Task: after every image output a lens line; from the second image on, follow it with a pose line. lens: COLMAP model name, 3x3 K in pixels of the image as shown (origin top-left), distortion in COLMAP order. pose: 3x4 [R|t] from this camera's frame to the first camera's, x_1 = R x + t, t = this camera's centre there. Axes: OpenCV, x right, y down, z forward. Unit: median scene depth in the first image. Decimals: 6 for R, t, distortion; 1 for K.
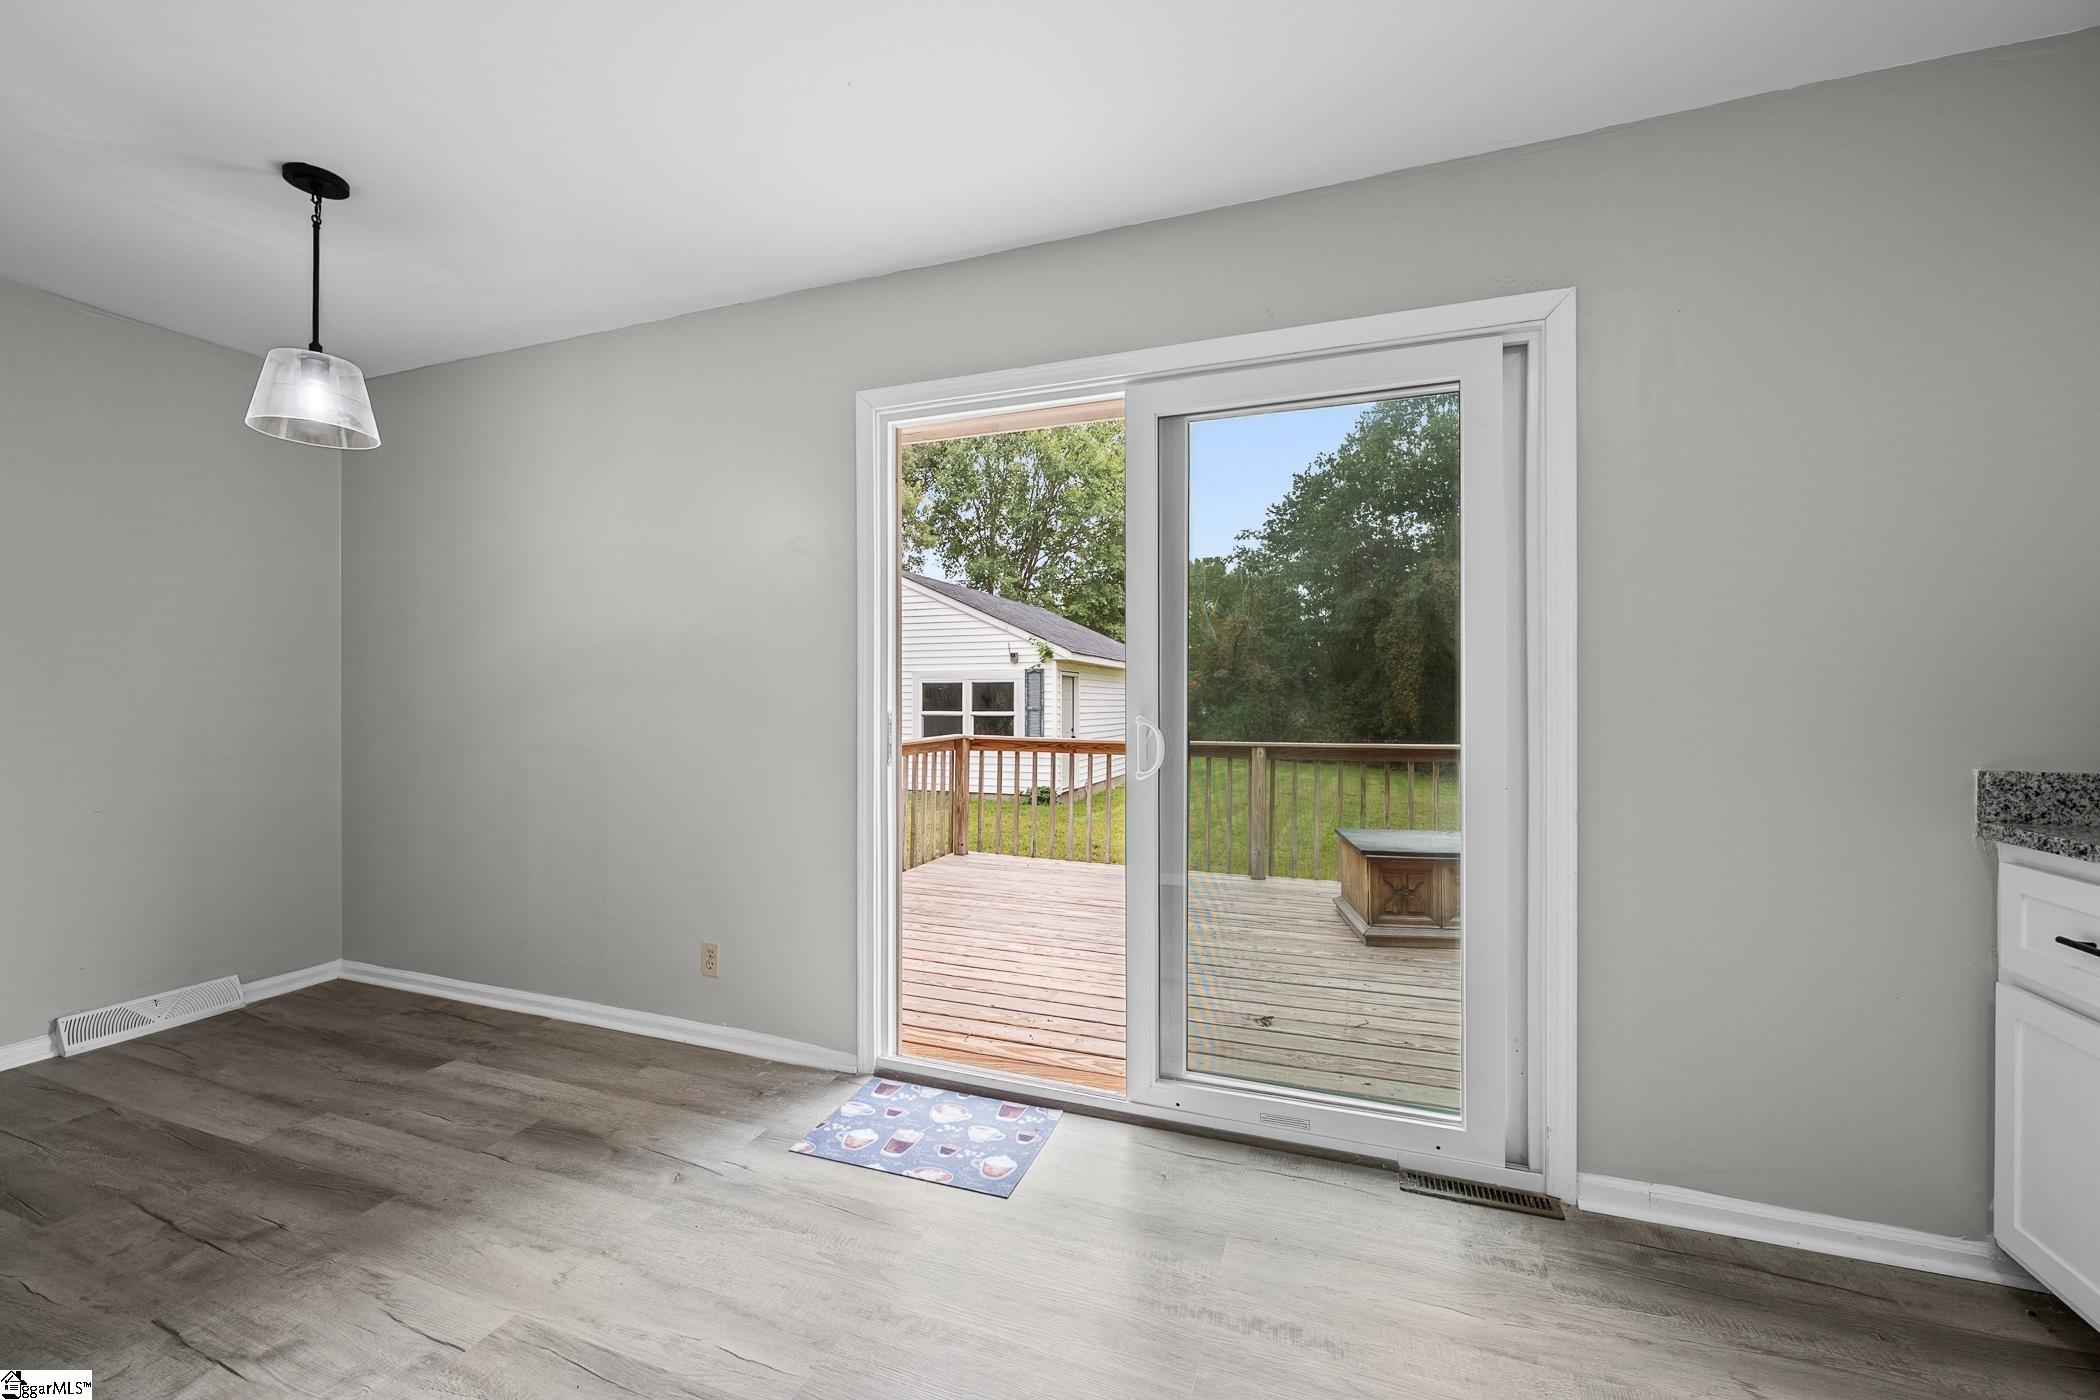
lens RADIAL K [[839.1, 0, 1050.0], [0, 839.1, 696.3], [0, 0, 1]] dist [-0.003356, 0.001484]
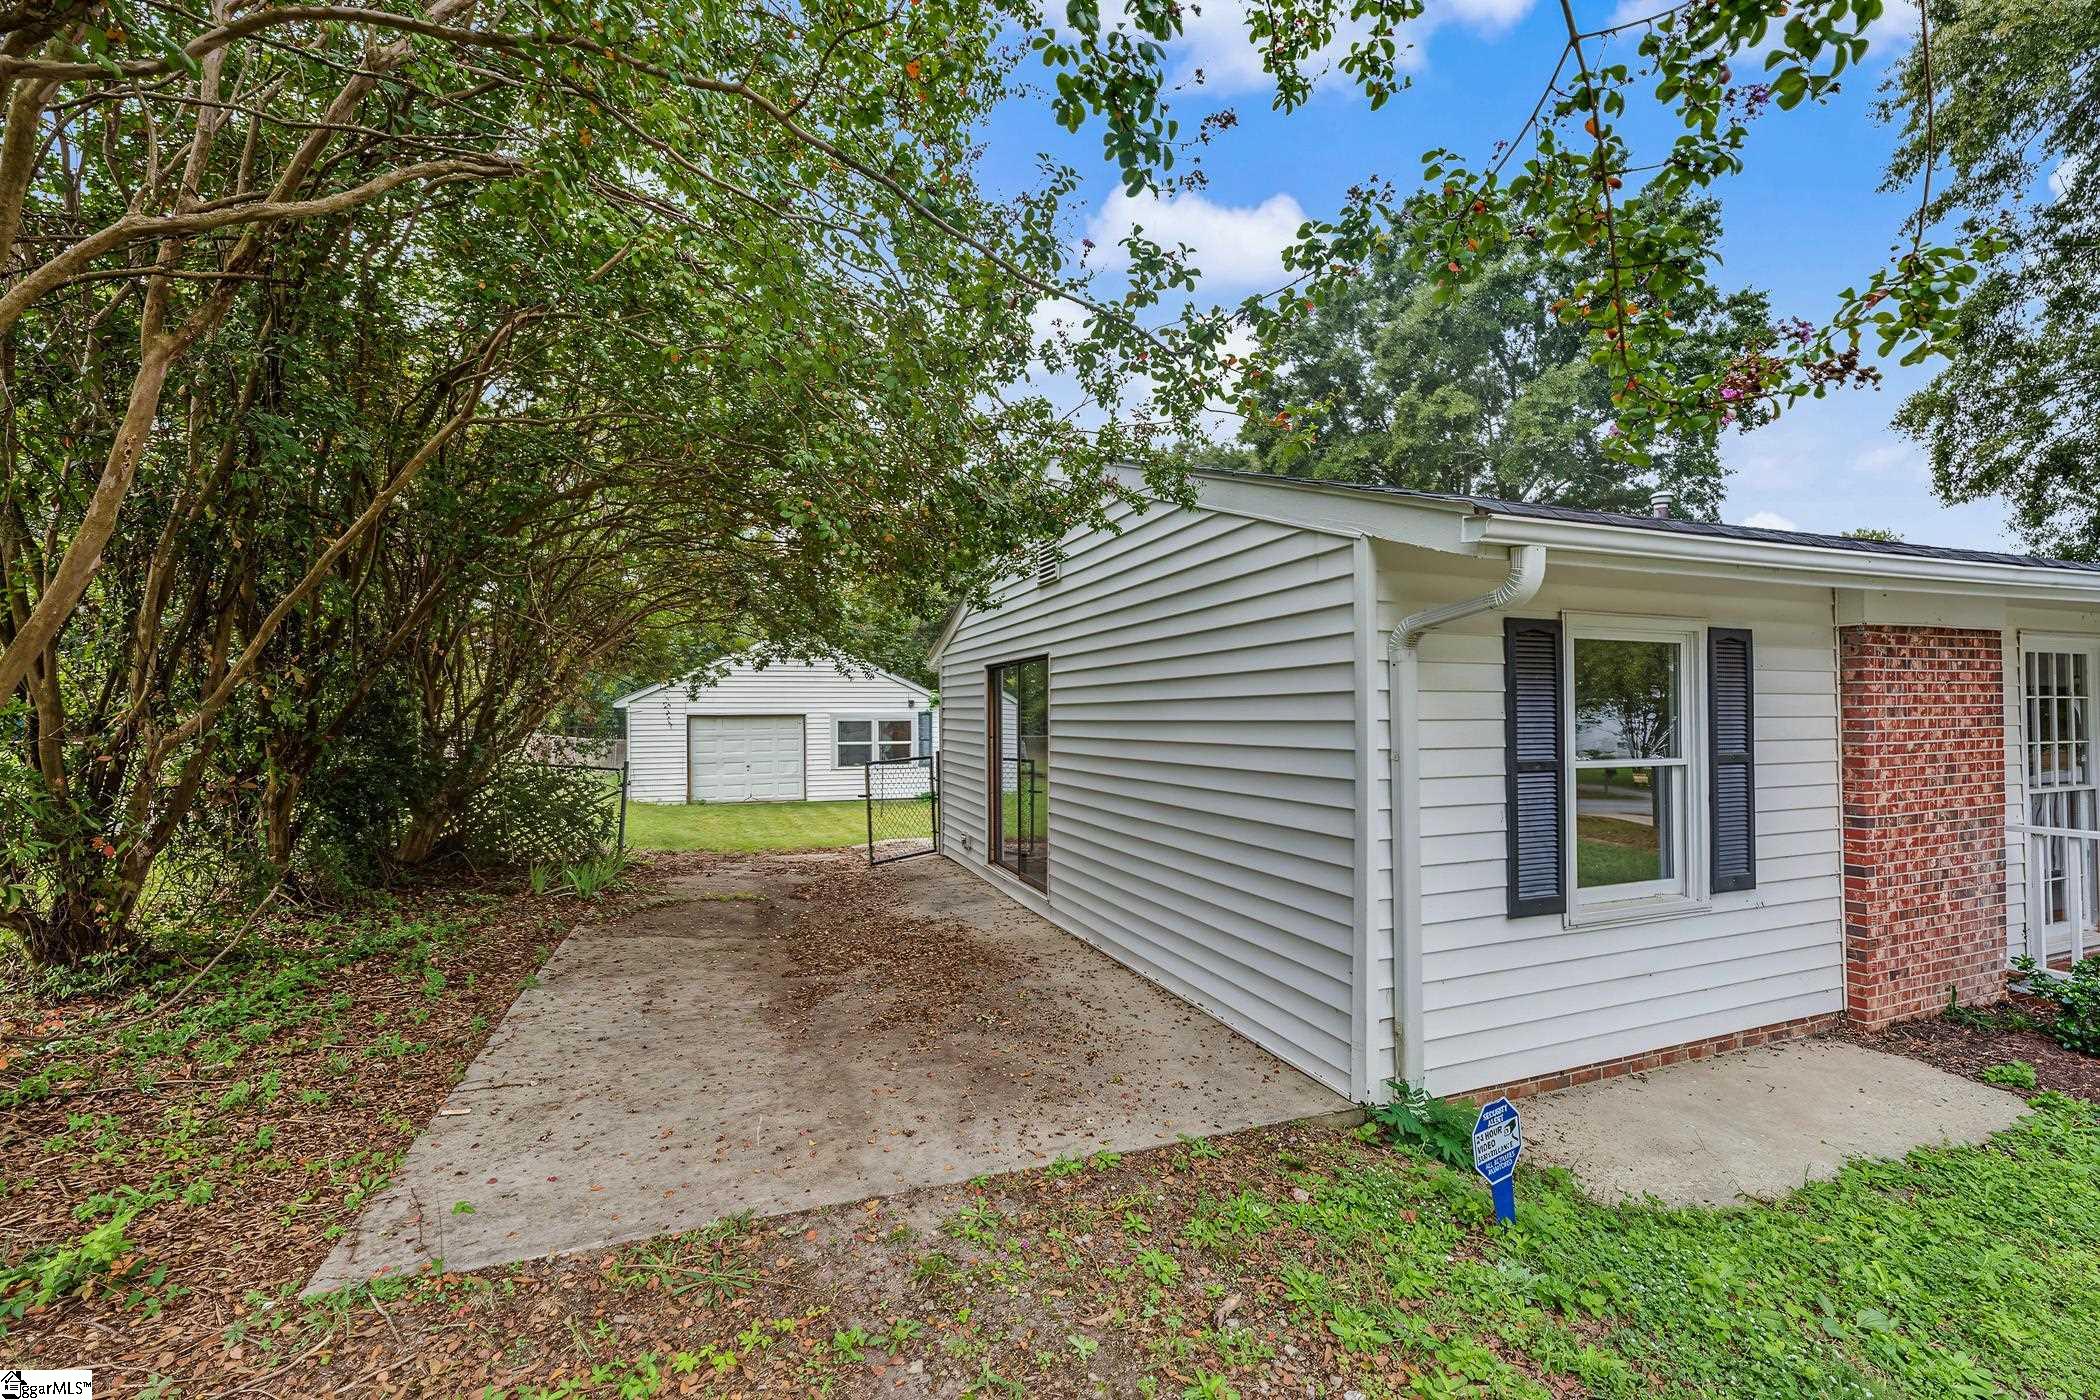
lens RADIAL K [[839.1, 0, 1043.1], [0, 839.1, 711.3], [0, 0, 1]] dist [-0.003356, 0.001484]
pose [[0.755801, 0.002139, 0.654798, -1.910185], [0.004365, 0.999956, -0.008304, -0.046741], [-0.654786, 0.009134, 0.755759, -0.587280]]
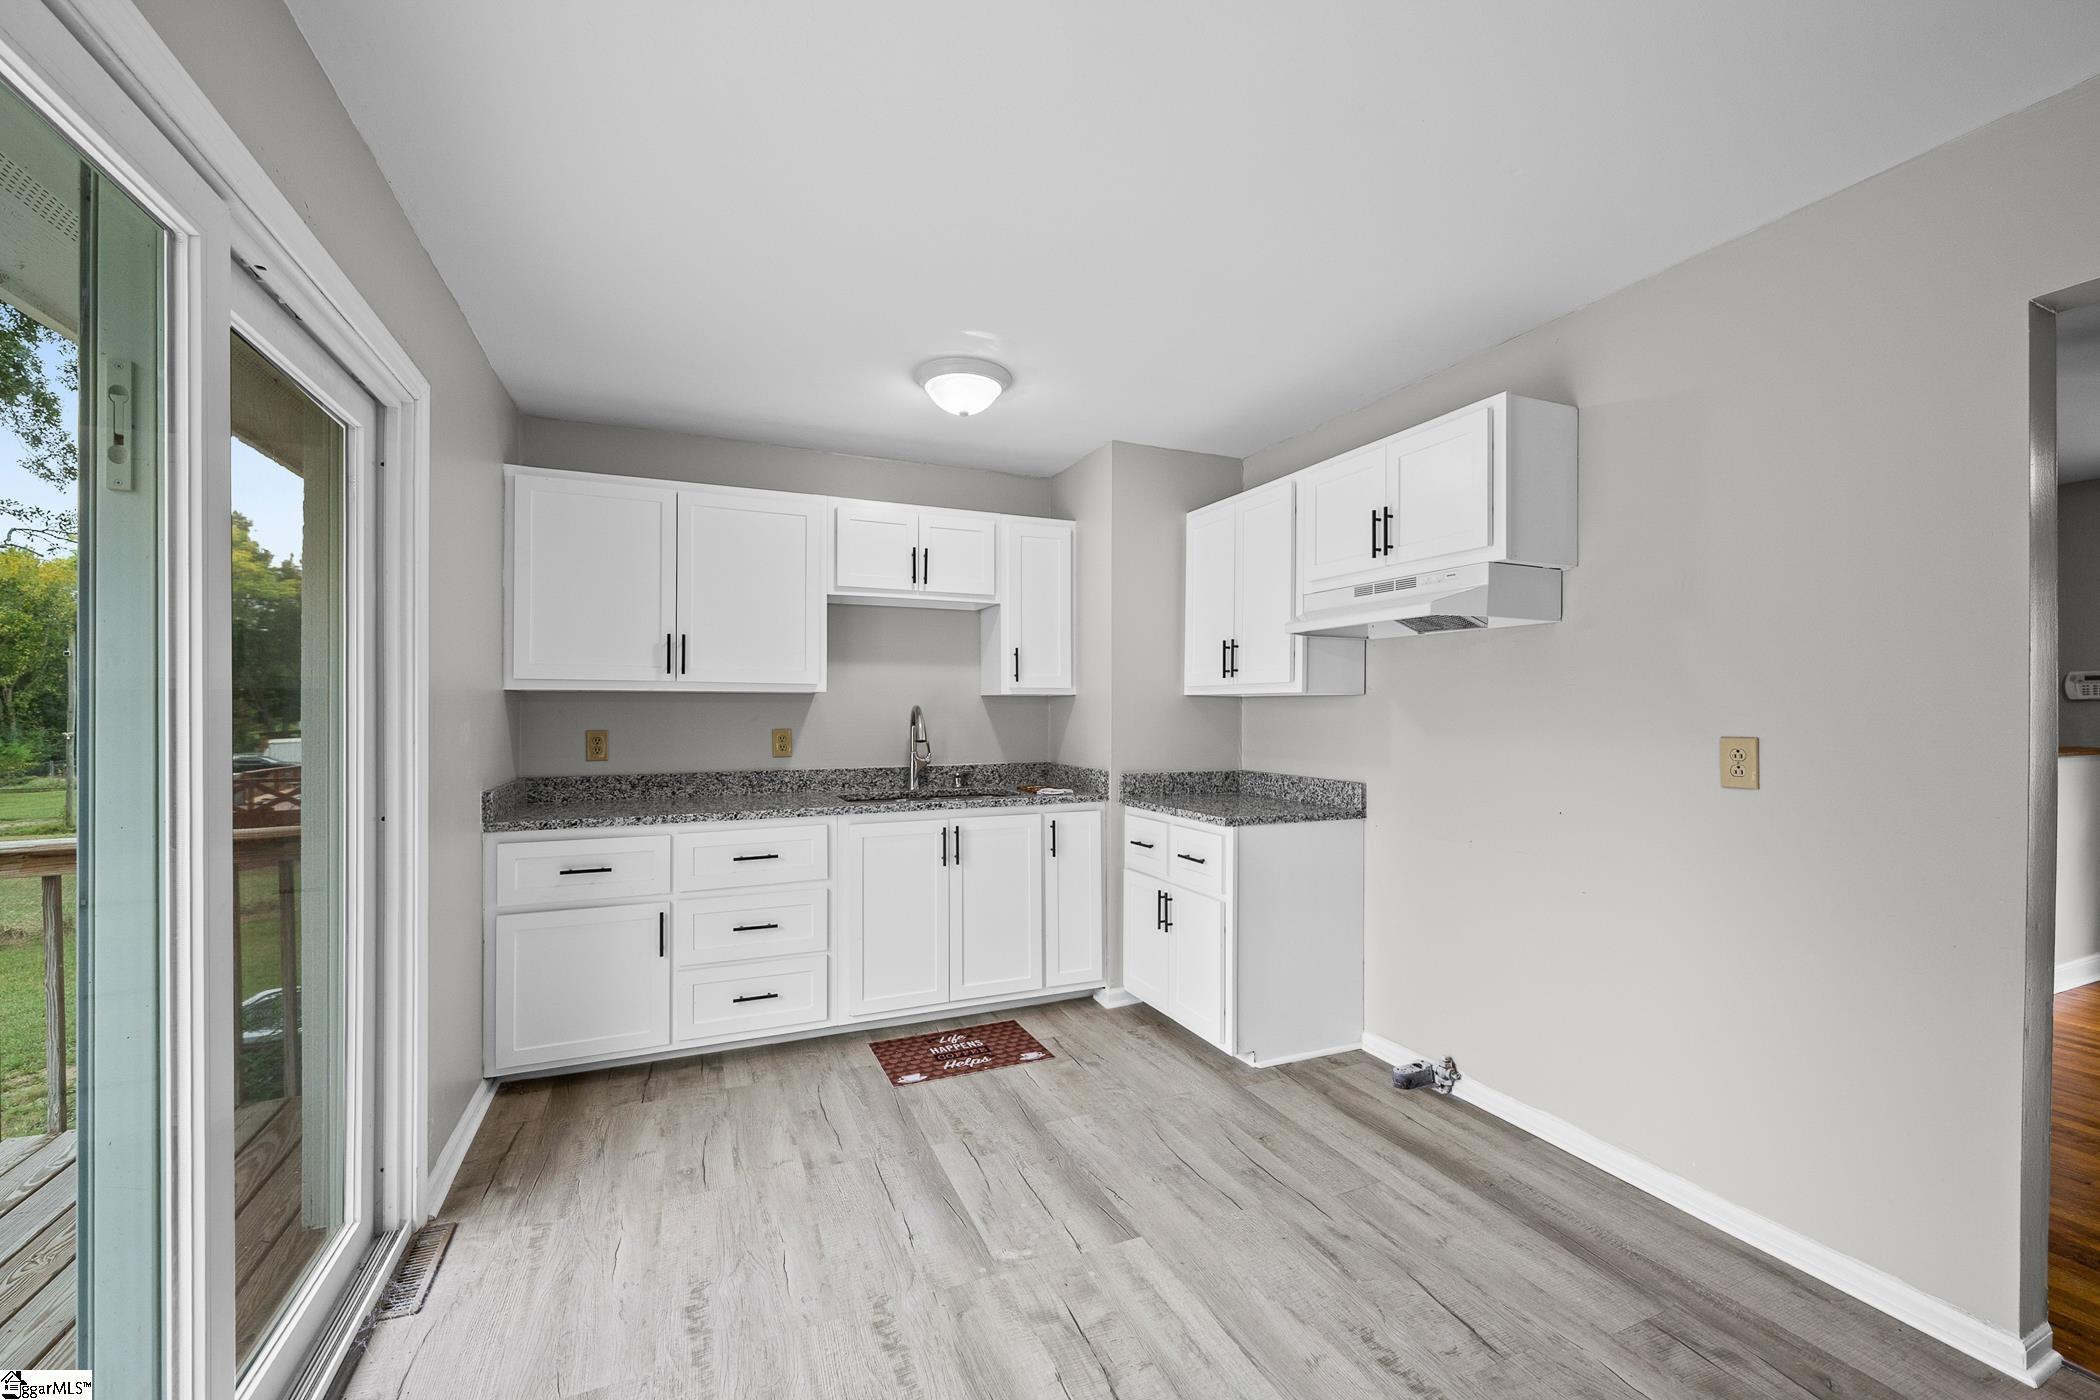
lens RADIAL K [[839.1, 0, 1036.9], [0, 839.1, 706.6], [0, 0, 1]] dist [-0.003356, 0.001484]
pose [[-0.687469, 0.000622, 0.726213, -0.227389], [-0.001561, 0.999996, -0.002334, -0.020817], [-0.726212, -0.002738, -0.687466, 0.372769]]
